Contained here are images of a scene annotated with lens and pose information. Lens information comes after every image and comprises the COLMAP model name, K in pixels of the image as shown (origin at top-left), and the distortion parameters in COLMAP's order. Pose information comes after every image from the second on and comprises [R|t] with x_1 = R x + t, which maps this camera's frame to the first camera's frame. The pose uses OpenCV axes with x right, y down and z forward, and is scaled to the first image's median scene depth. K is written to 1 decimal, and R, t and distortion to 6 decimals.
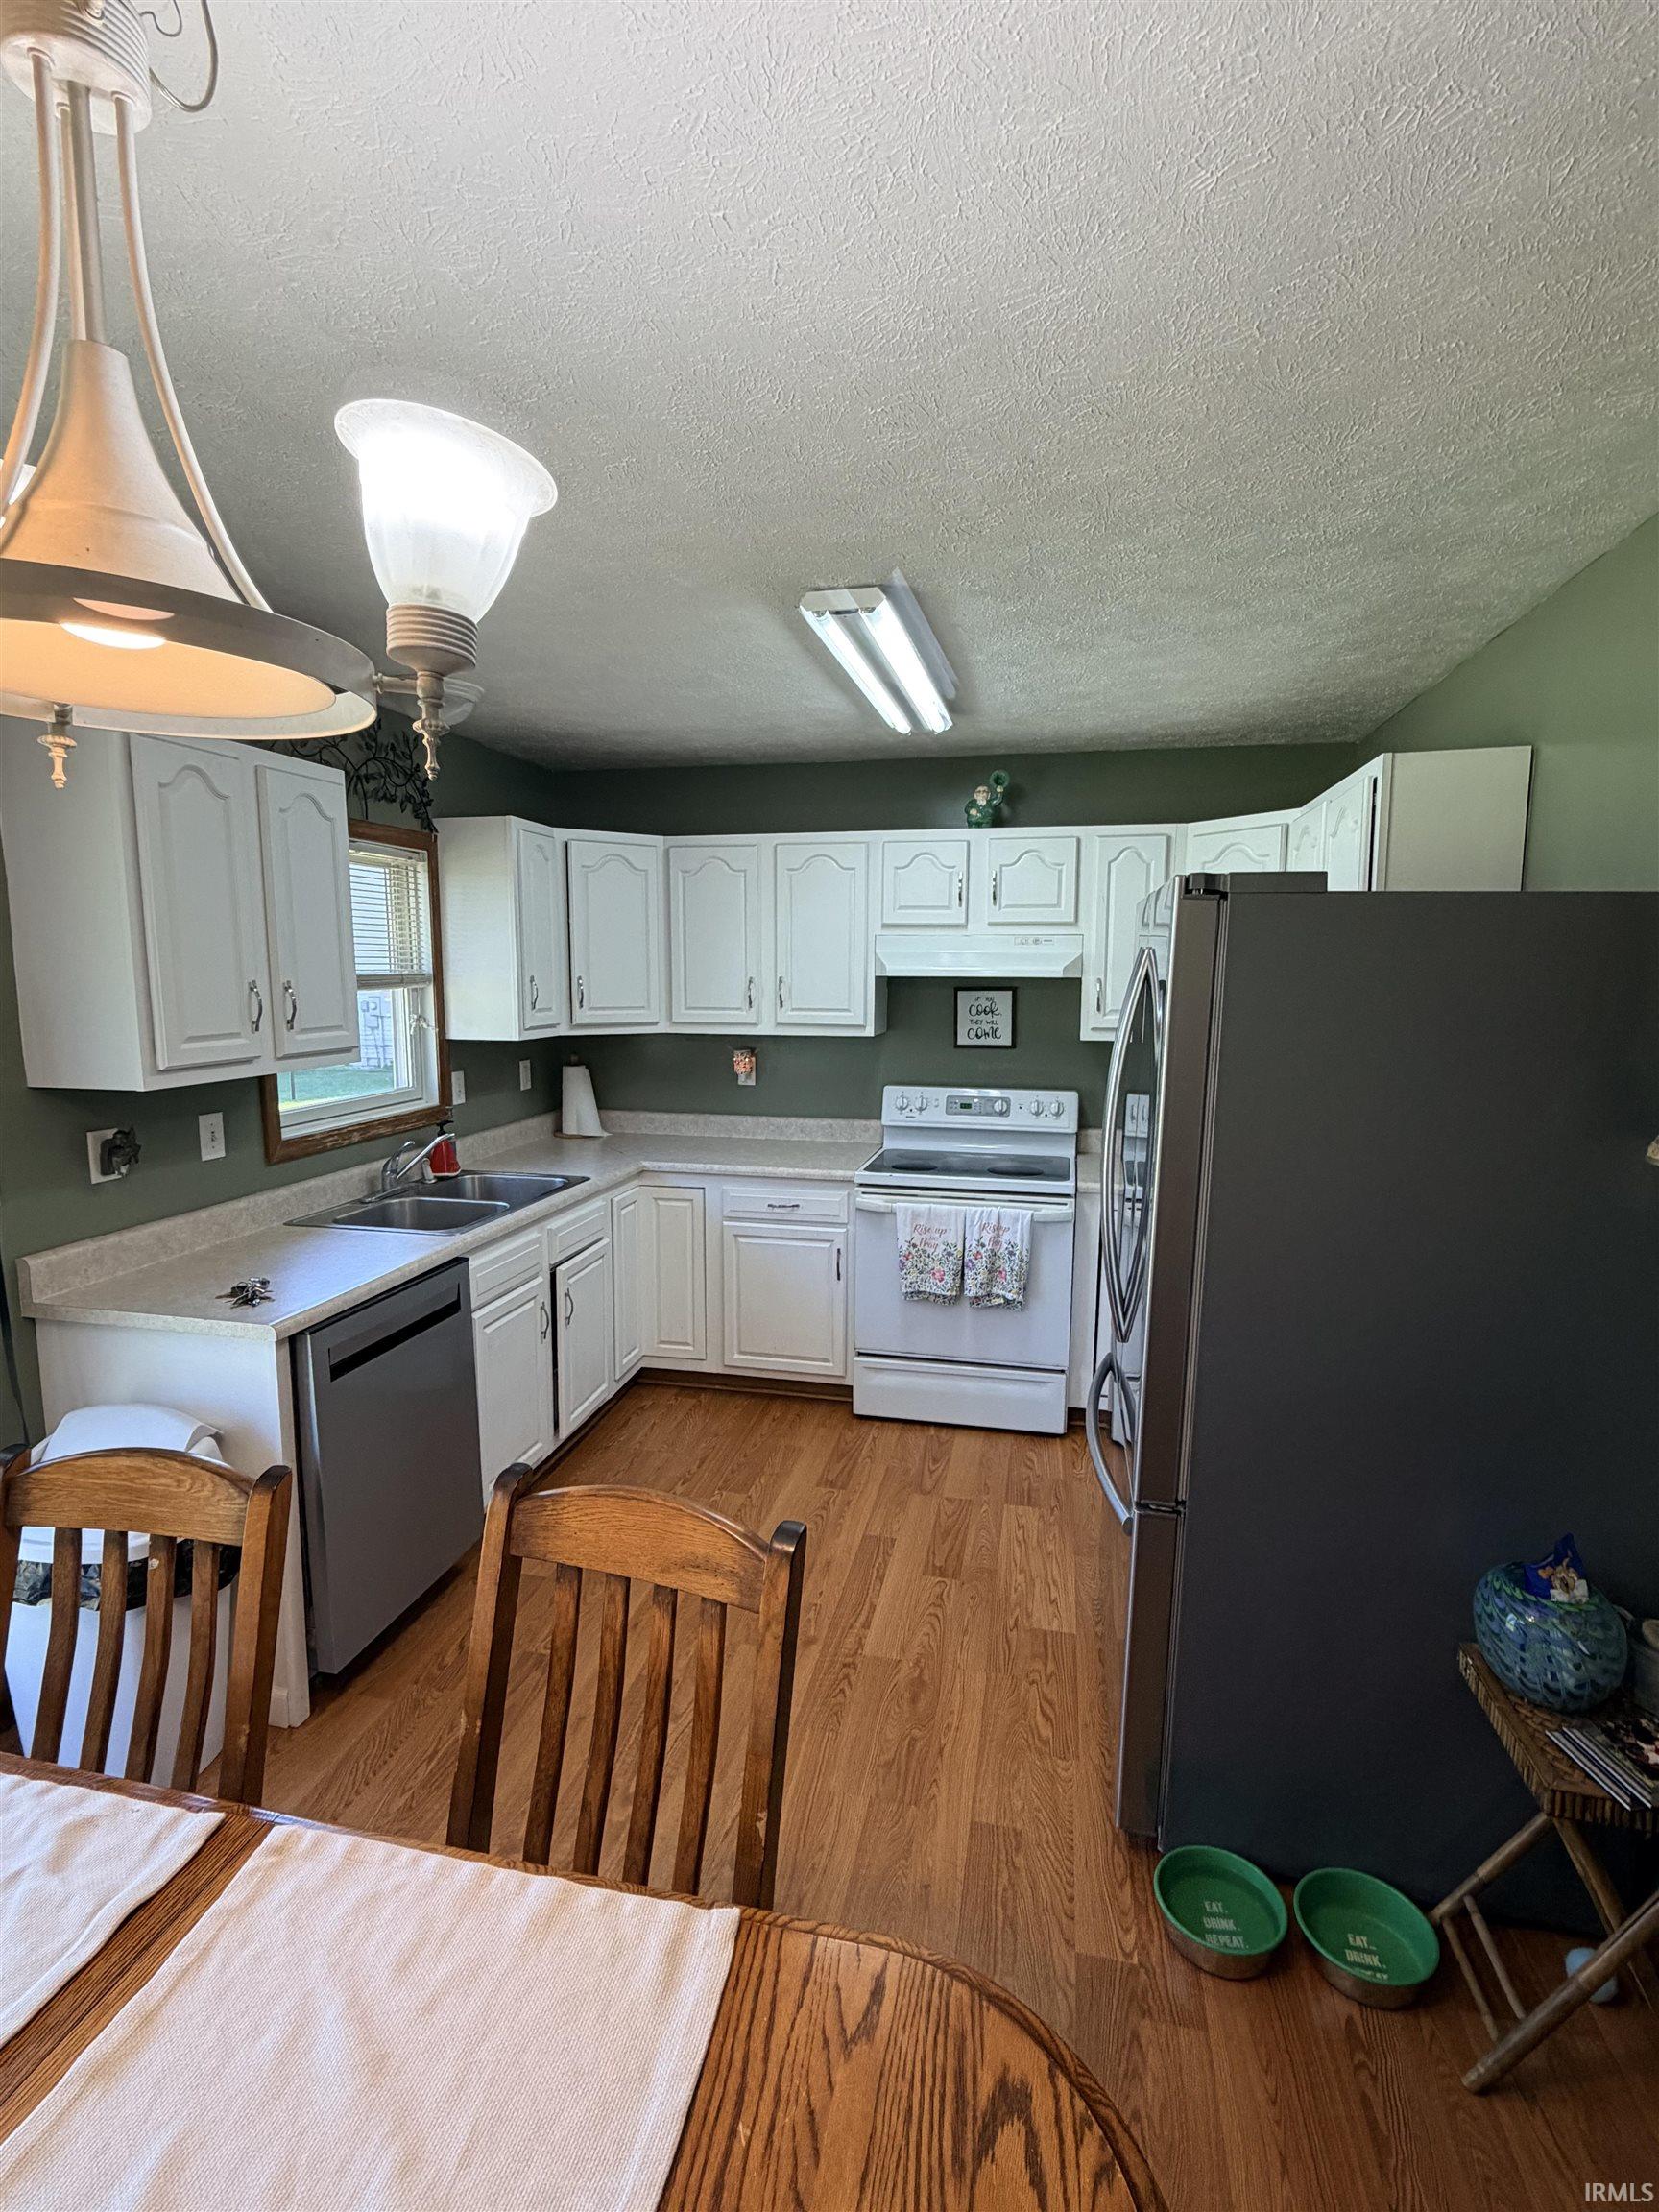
lens RADIAL K [[1050.8, 0, 832.2], [0, 1050.8, 1107.9], [0, 0, 1]] dist [0.000217, 0.000324]
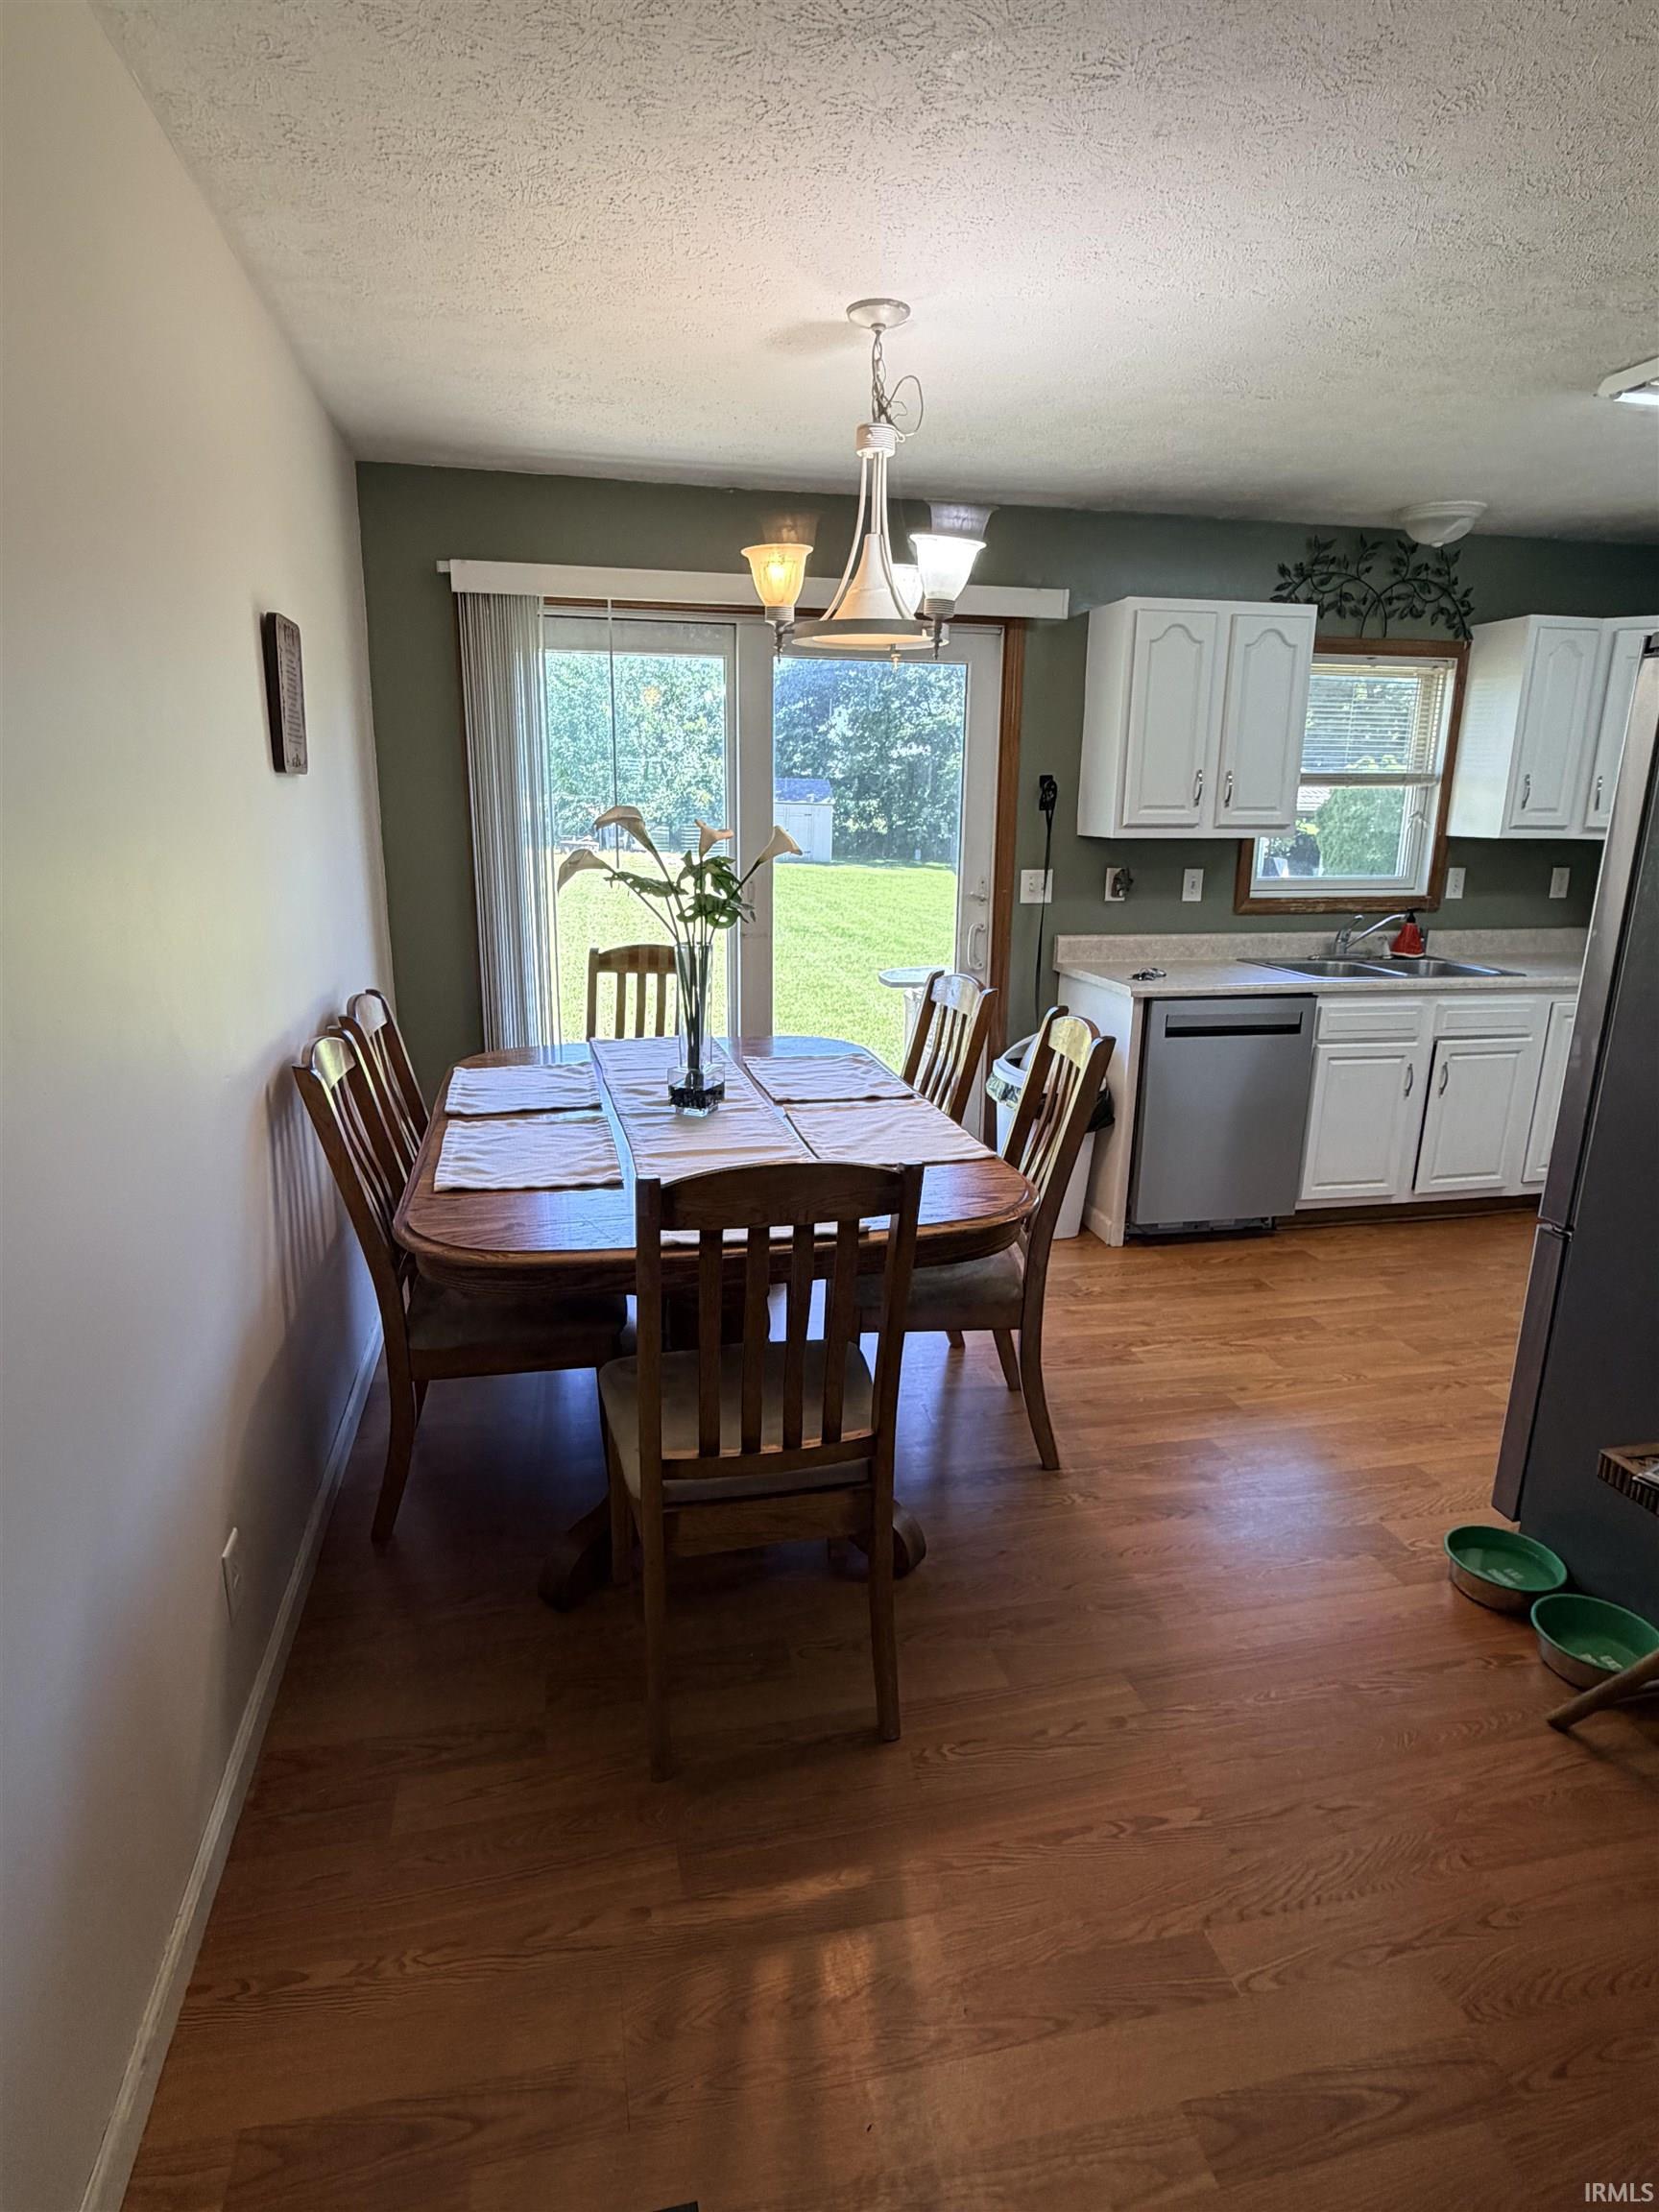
lens RADIAL K [[1238.3, 0, 827.1], [0, 1238.3, 1117.5], [0, 0, 1]] dist [0.002727, 0.001277]
pose [[0.432195, 0.226449, -0.872885, 0.555677], [-0.129055, 0.973526, 0.188659, 0.060812], [0.892498, 0.031113, 0.449977, -0.147631]]
